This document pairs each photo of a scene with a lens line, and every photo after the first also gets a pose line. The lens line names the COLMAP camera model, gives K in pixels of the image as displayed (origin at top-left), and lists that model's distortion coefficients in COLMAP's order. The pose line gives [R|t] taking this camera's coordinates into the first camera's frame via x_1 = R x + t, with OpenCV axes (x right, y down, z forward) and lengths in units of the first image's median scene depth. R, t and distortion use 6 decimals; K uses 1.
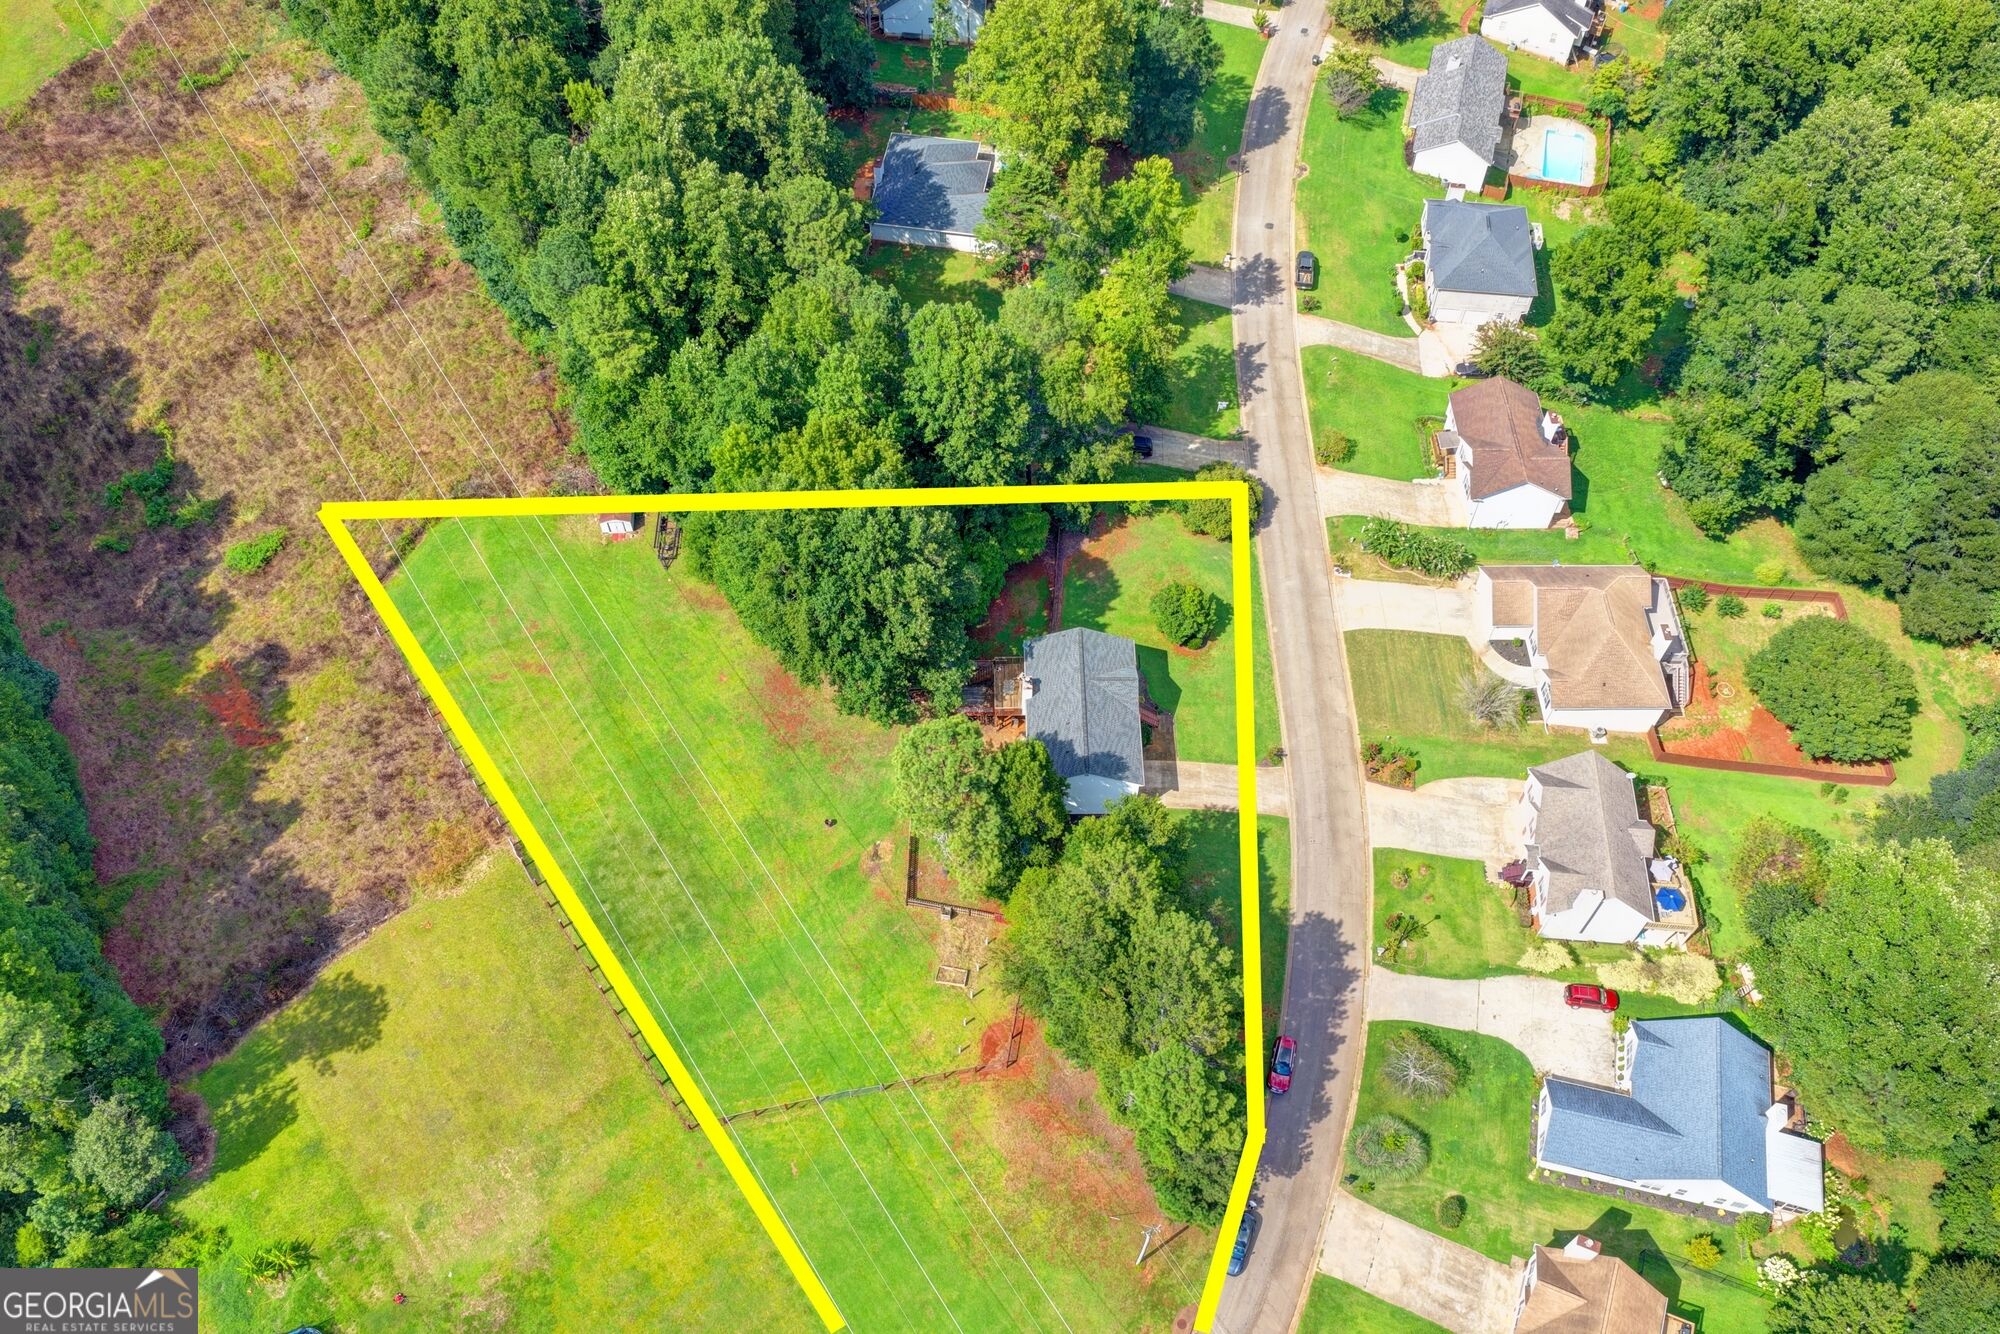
lens RADIAL K [[1635.8, 0, 1000.5], [0, 1635.8, 672.5], [0, 0, 1]] dist [-0.008465, 0.021738]
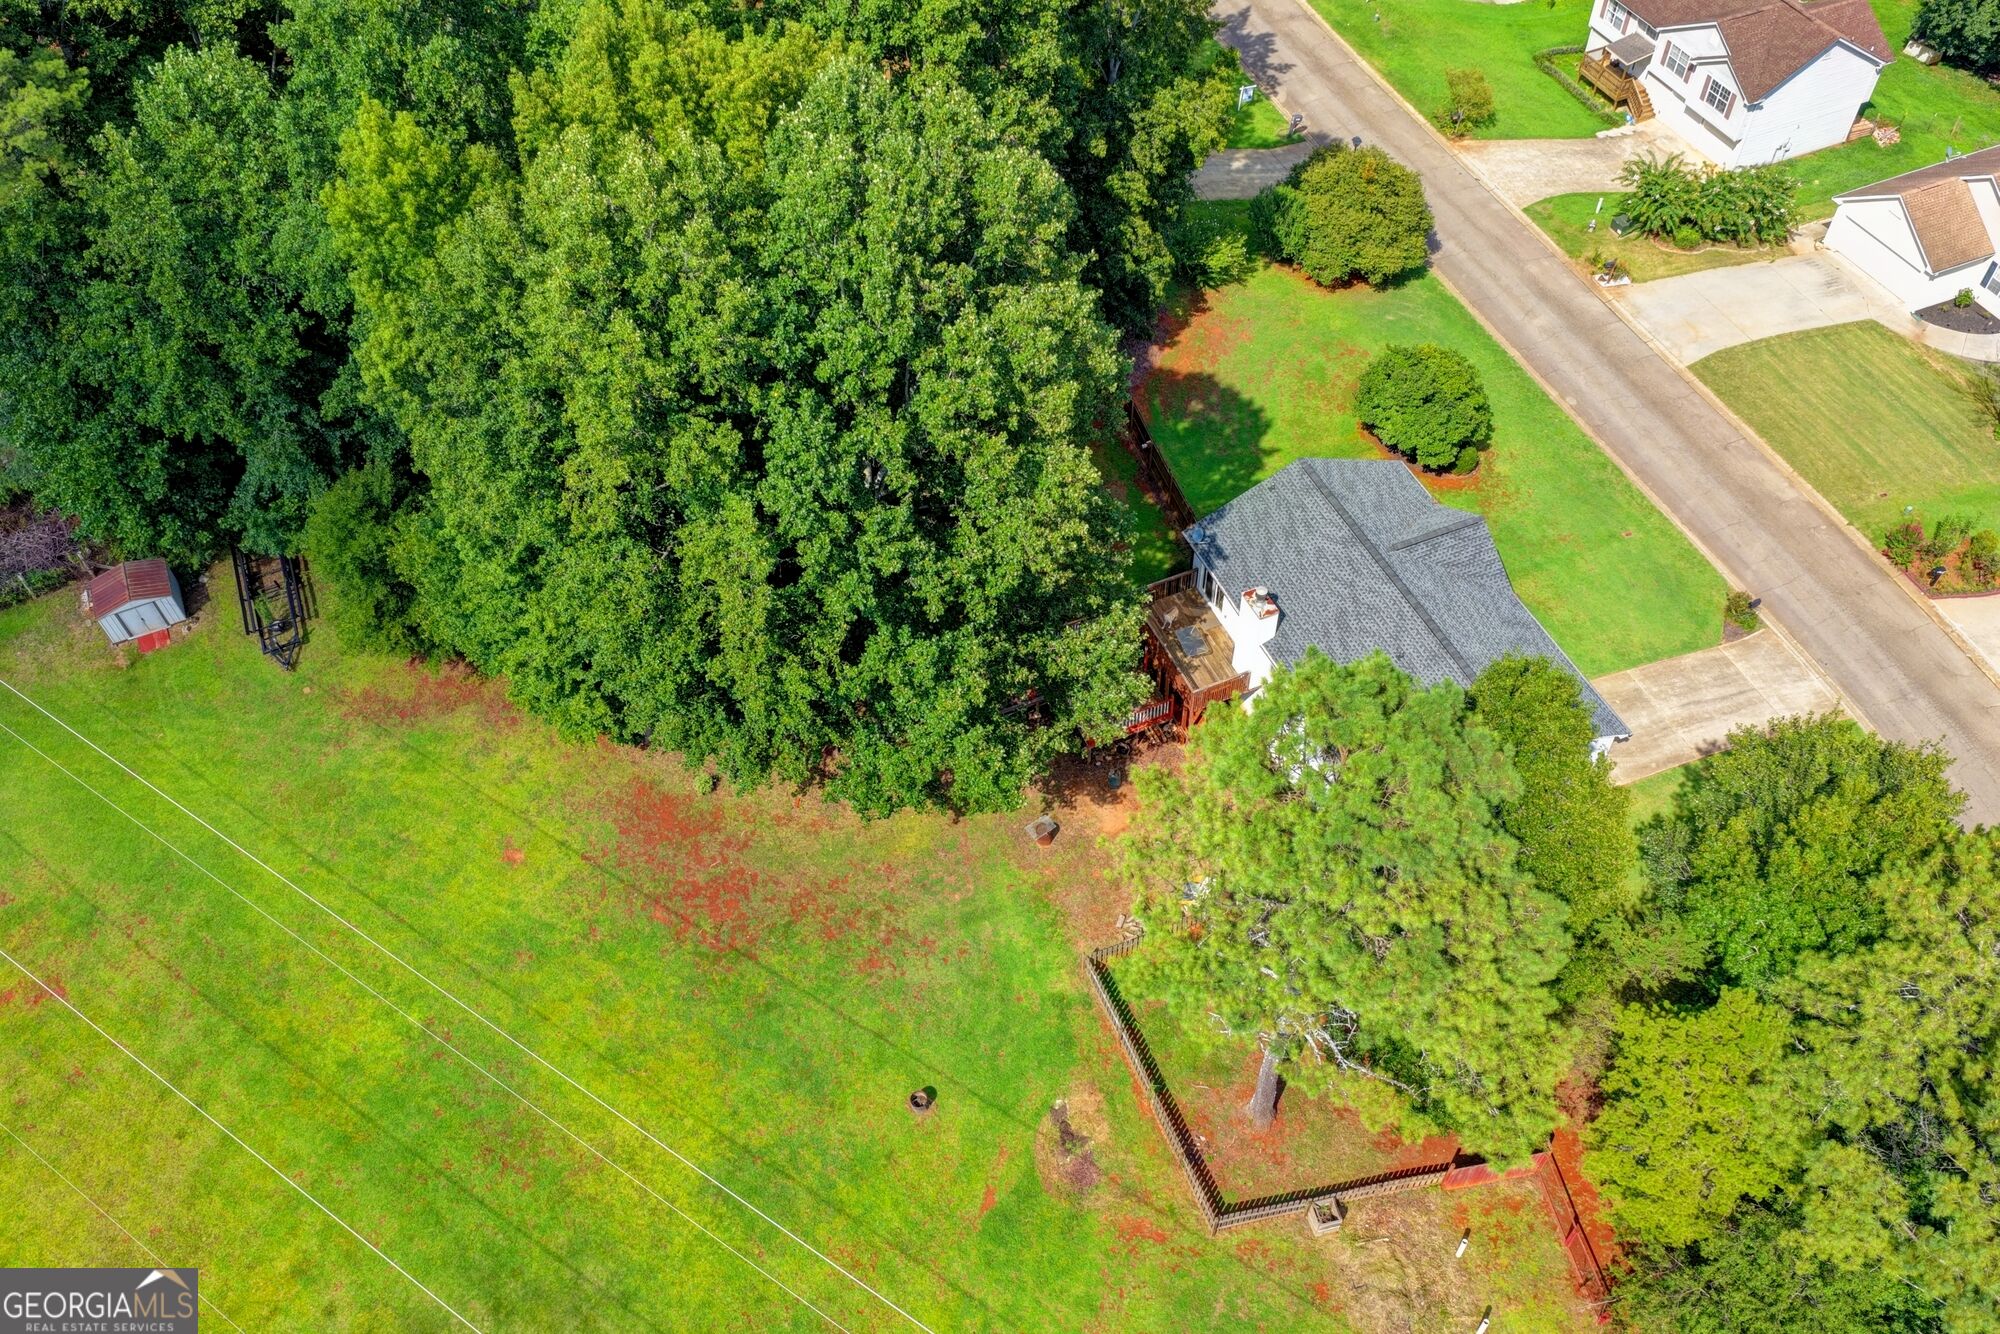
lens RADIAL K [[1663.6, 0, 1000.0], [0, 1663.6, 667.0], [0, 0, 1]] dist [-0.003563, 0.024571]
pose [[0.925176, -0.310013, 0.218955, -0.141414], [0.329873, 0.942121, -0.059929, 0.025049], [-0.187703, 0.127672, 0.973893, 0.598769]]
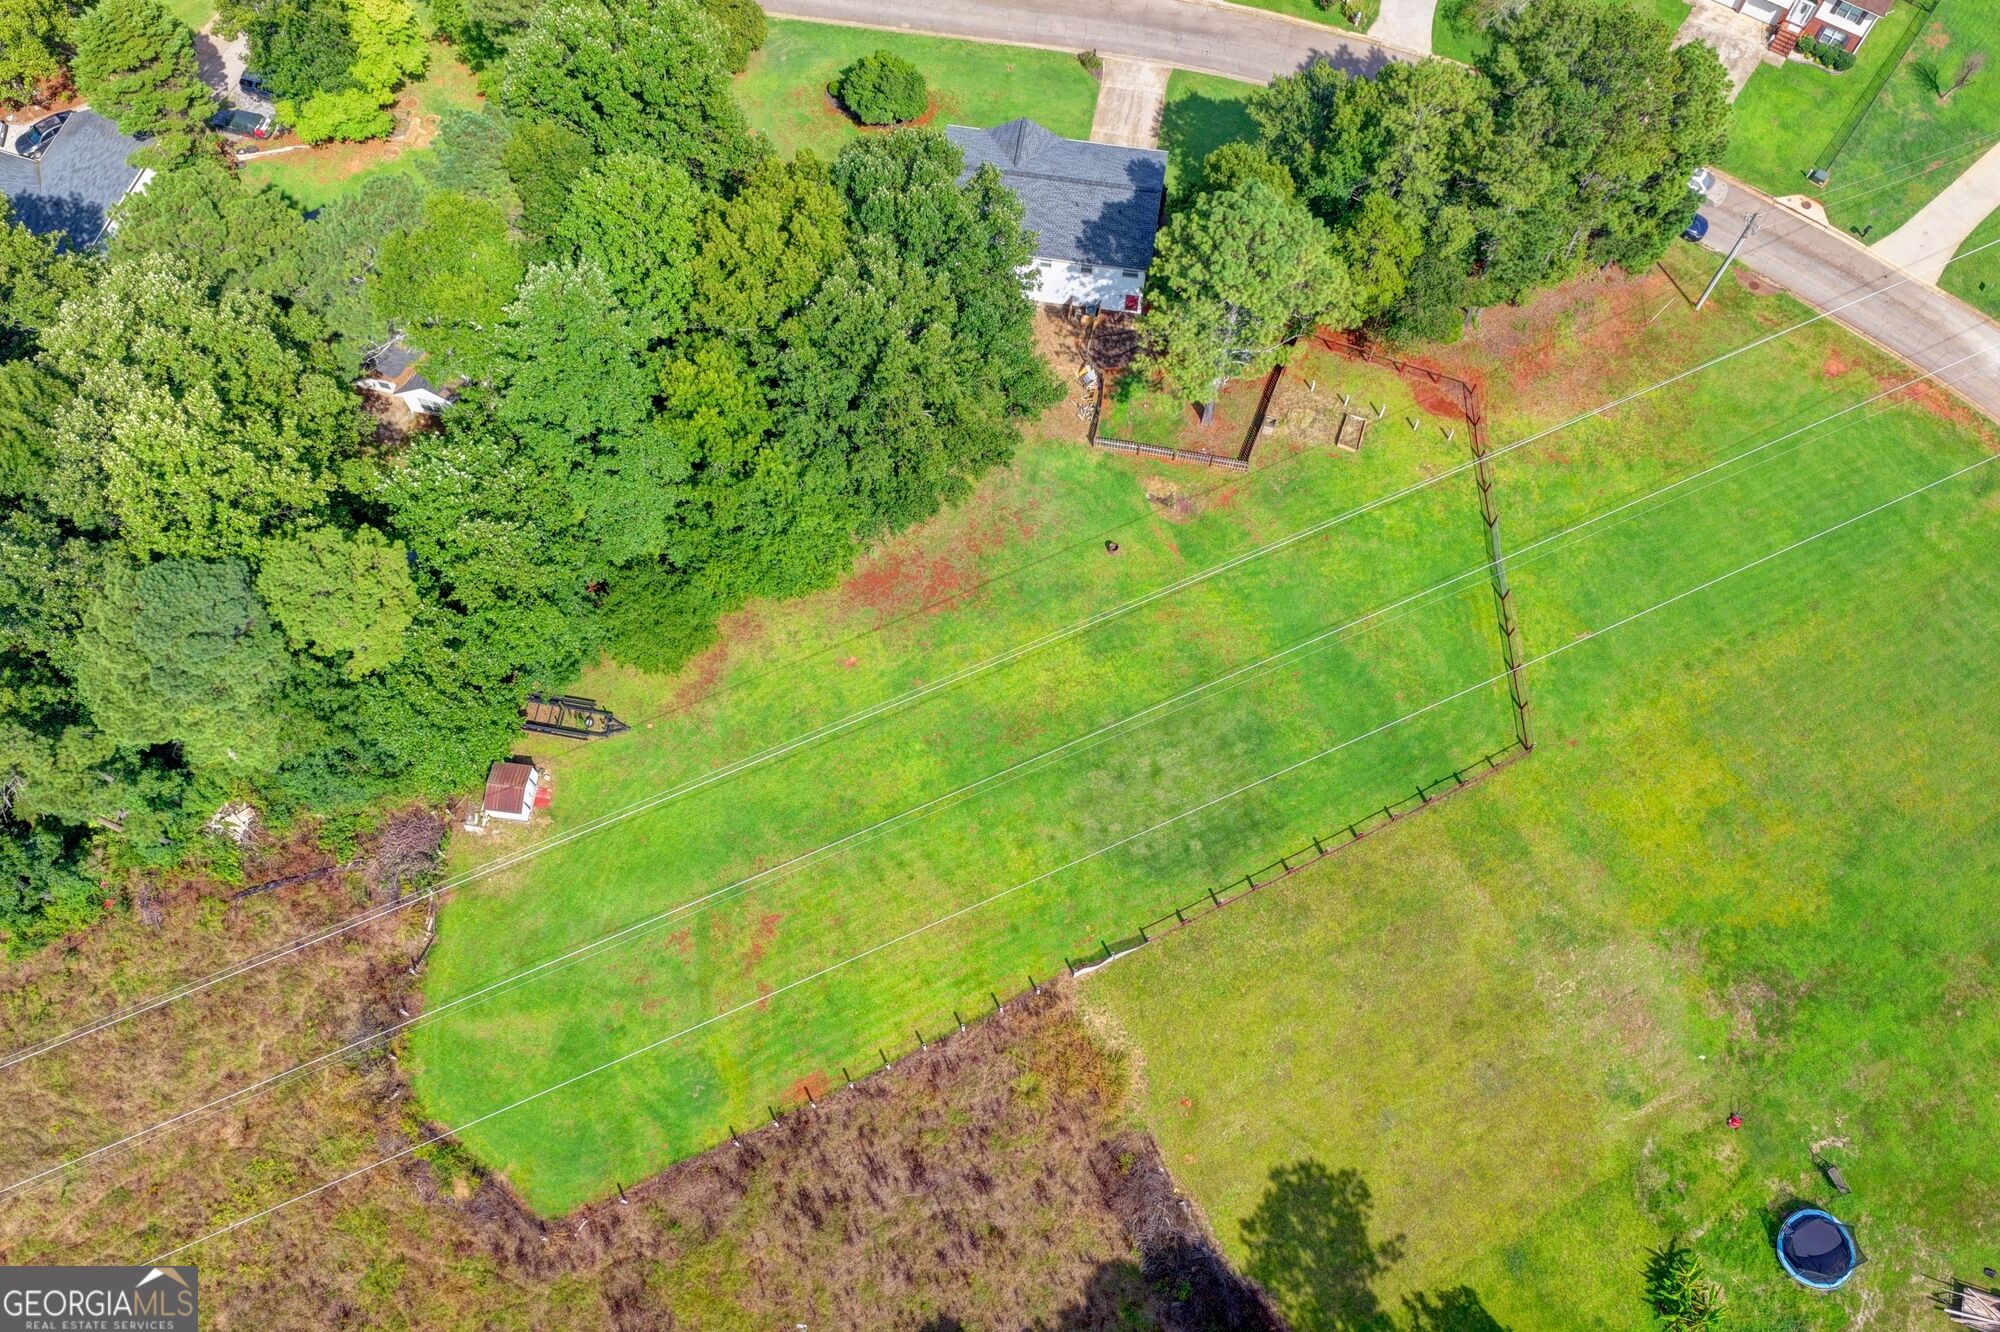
lens RADIAL K [[1603.0, 0, 1000.0], [0, 1603.0, 666.0], [0, 0, 1]] dist [-0.007955, 0.011353]
pose [[0.172220, -0.920385, 0.351043, -0.415781], [0.822854, 0.330326, 0.462381, -0.266484], [-0.541527, 0.209226, 0.814231, 0.447905]]
